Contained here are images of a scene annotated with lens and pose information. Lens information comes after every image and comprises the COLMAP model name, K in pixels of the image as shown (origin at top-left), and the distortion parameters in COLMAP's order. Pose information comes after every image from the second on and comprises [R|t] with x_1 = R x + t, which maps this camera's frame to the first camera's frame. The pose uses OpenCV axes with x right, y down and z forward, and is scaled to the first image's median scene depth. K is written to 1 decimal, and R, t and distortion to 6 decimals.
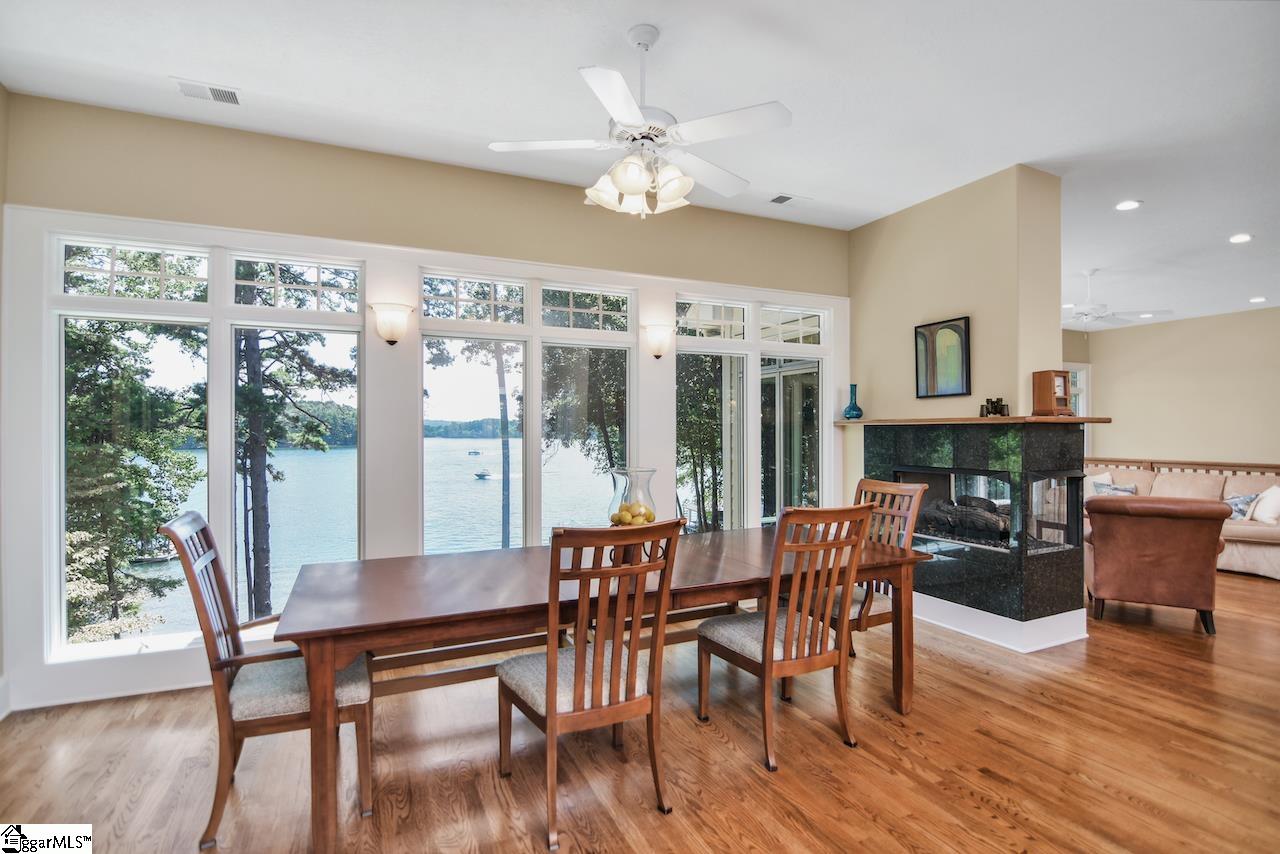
lens RADIAL K [[627.7, 0, 649.6], [0, 627.7, 433.0], [0, 0, 1]] dist [-0.011686, -0.003547]
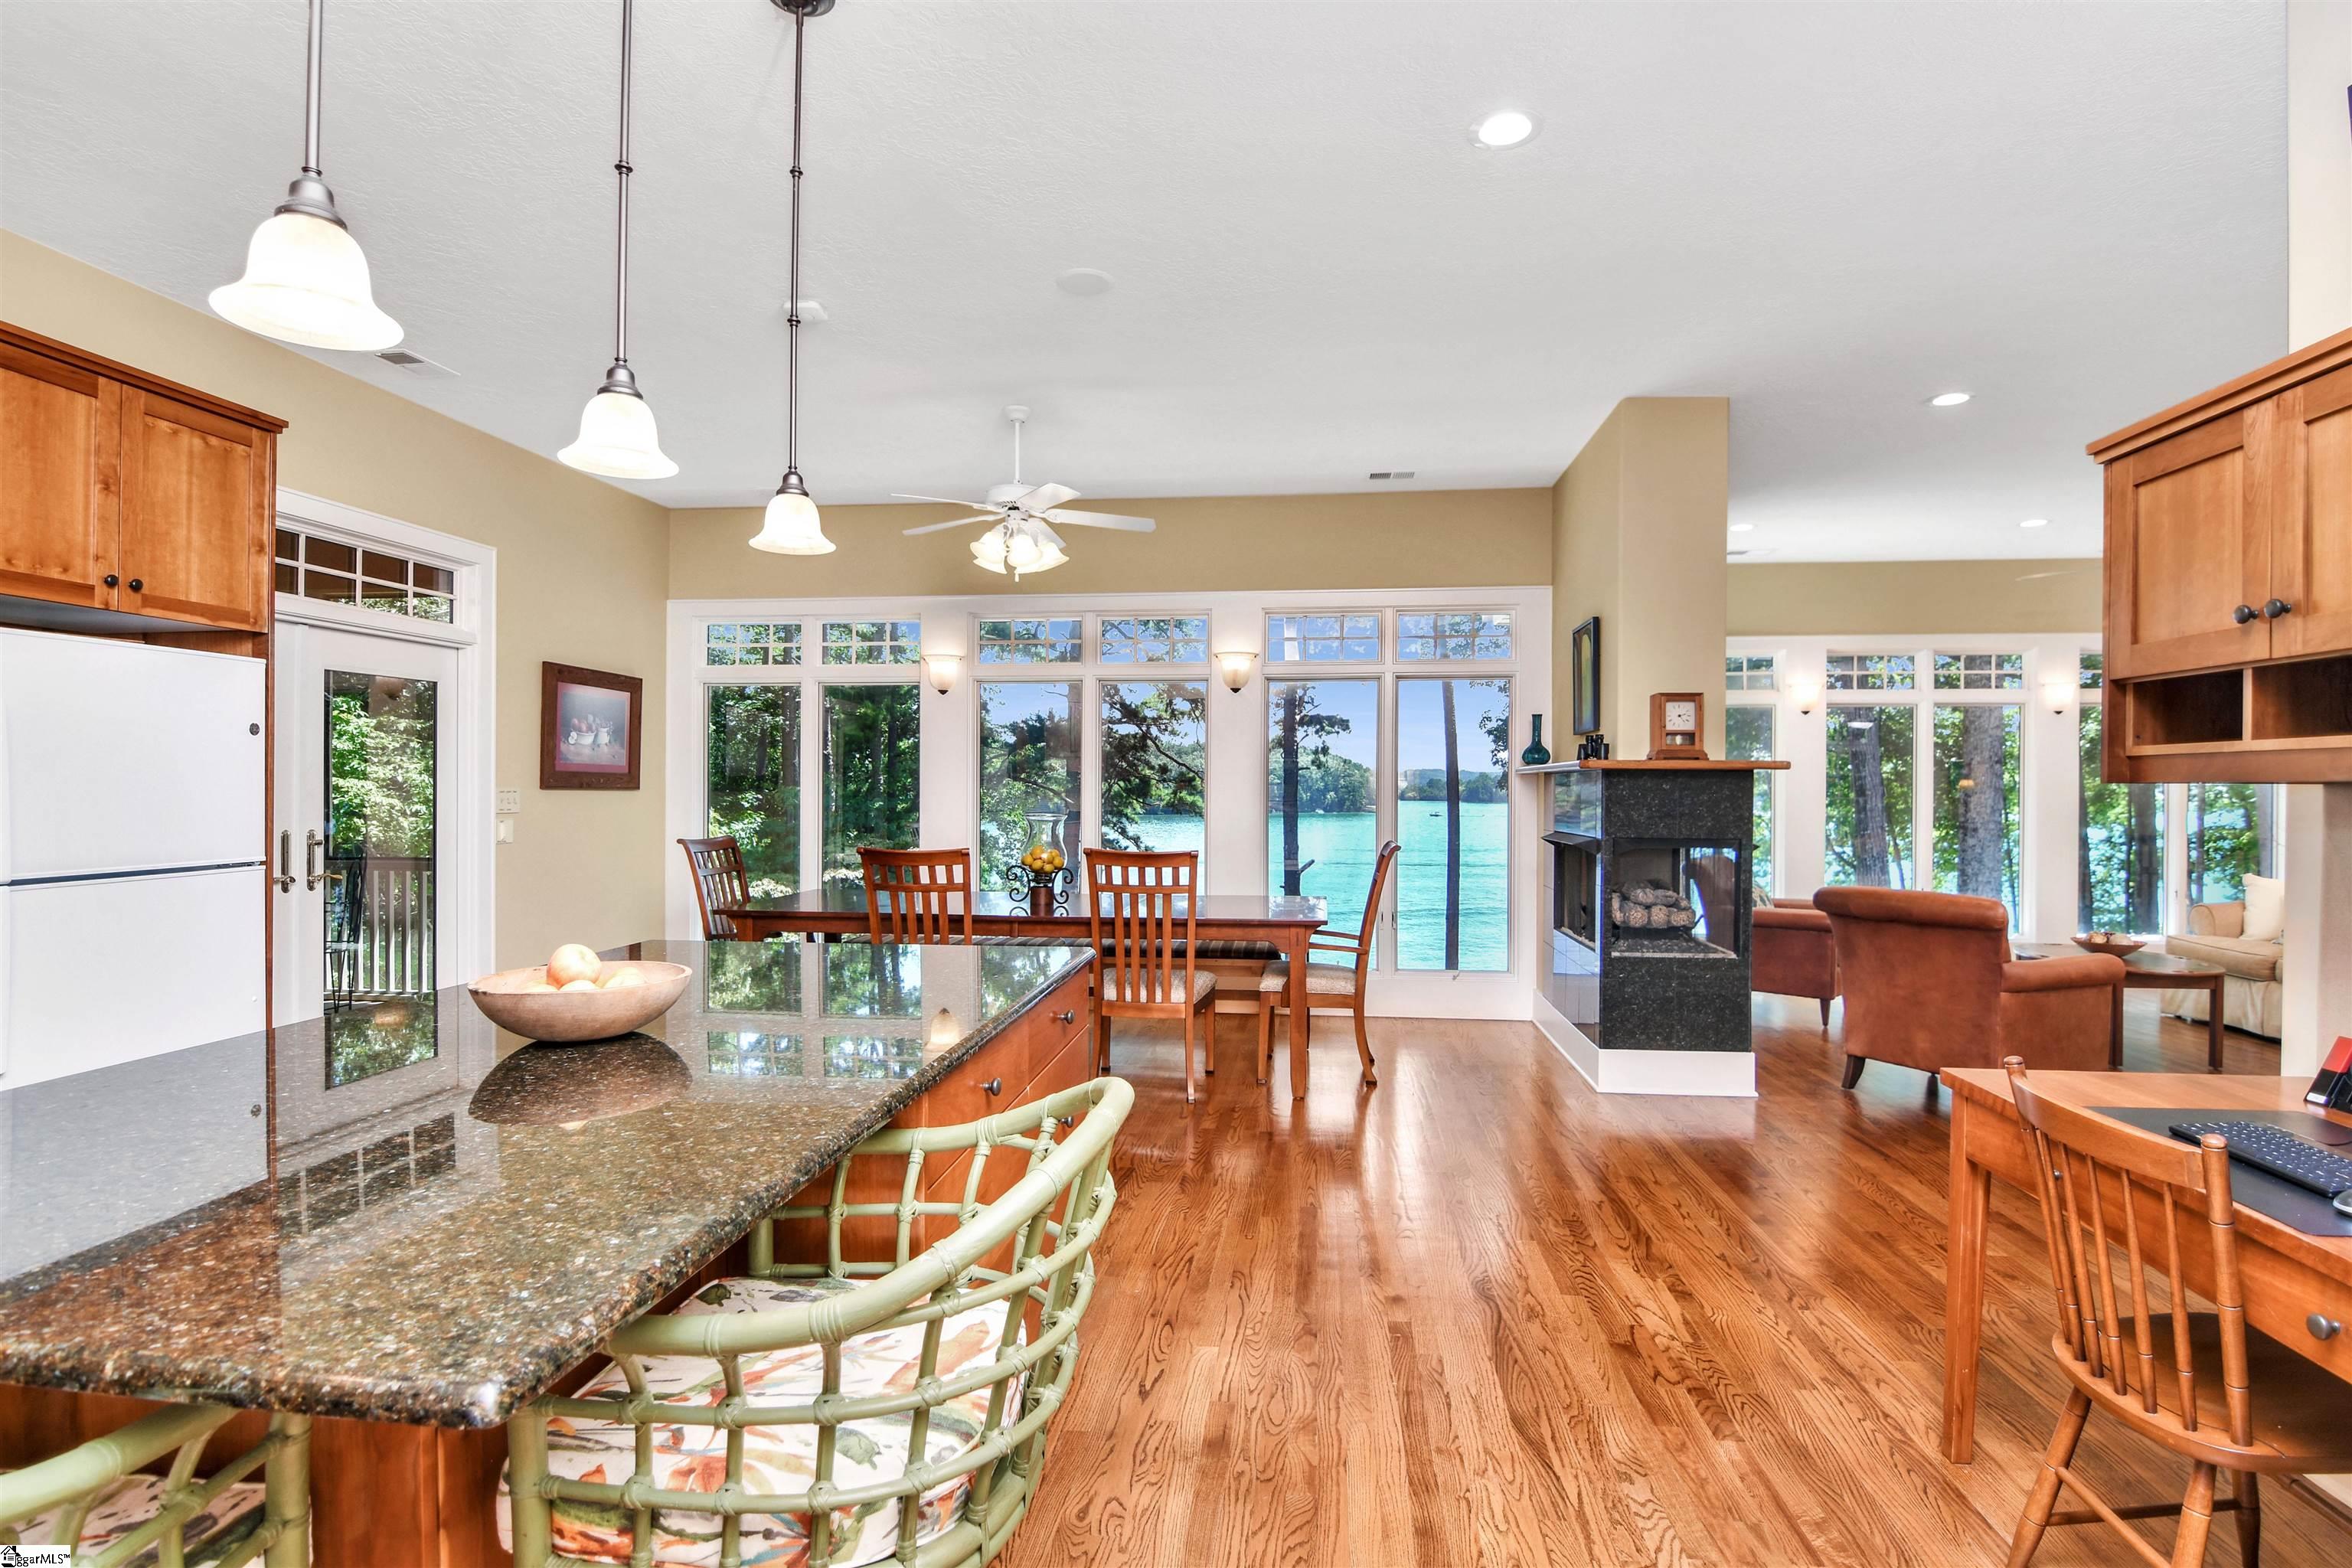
lens RADIAL K [[1153.3, 0, 1190.0], [0, 1153.3, 788.1], [0, 0, 1]] dist [-0.011686, -0.003547]
pose [[0.854332, 0.005355, -0.519701, 0.657475], [-0.007726, 0.999967, -0.002397, 0.008228], [0.519671, 0.006062, 0.854345, -0.274095]]
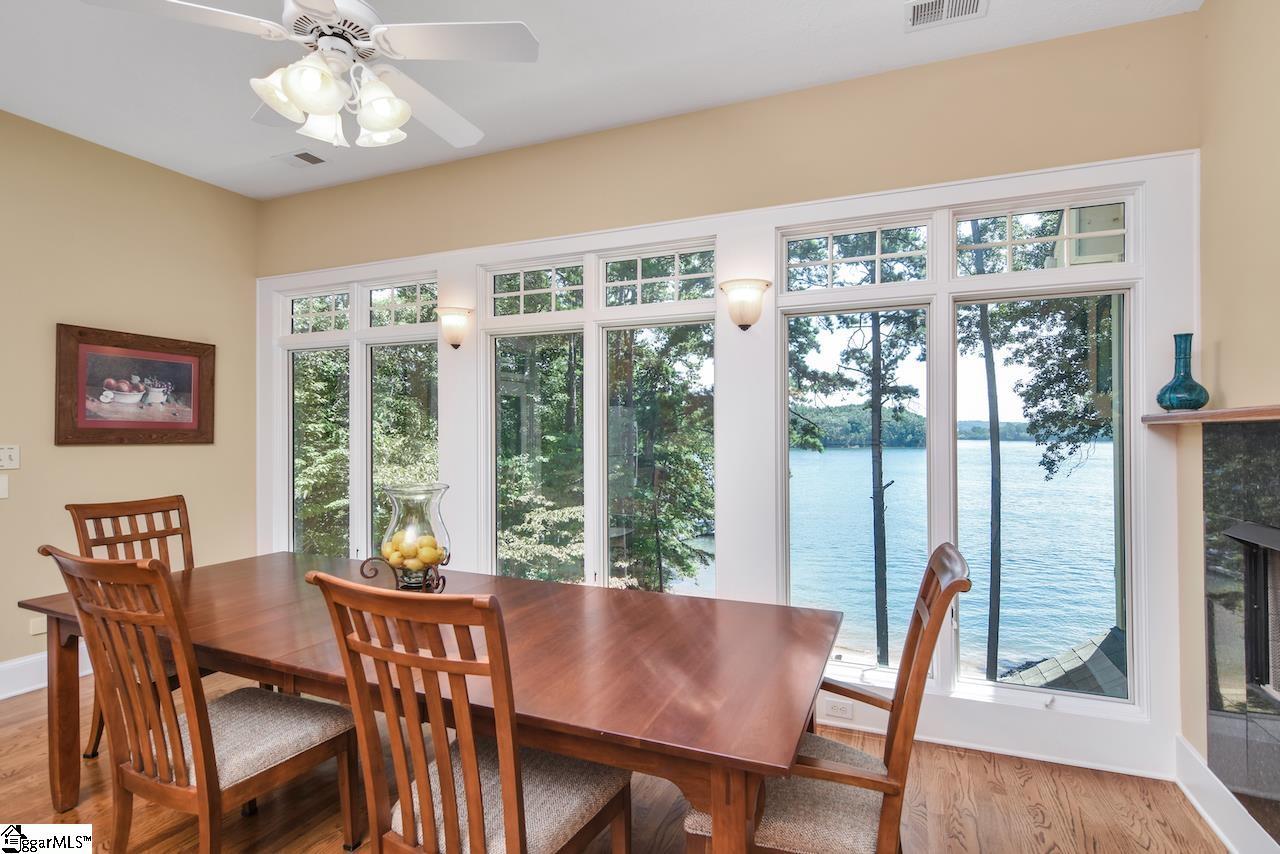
lens RADIAL K [[627.7, 0, 637.2], [0, 627.7, 433.3], [0, 0, 1]] dist [-0.011686, -0.003547]
pose [[0.671398, 0.002572, -0.741092, 0.394104], [-0.004230, 0.999991, -0.000362, -0.003829], [0.741084, 0.003378, 0.671403, 0.401586]]
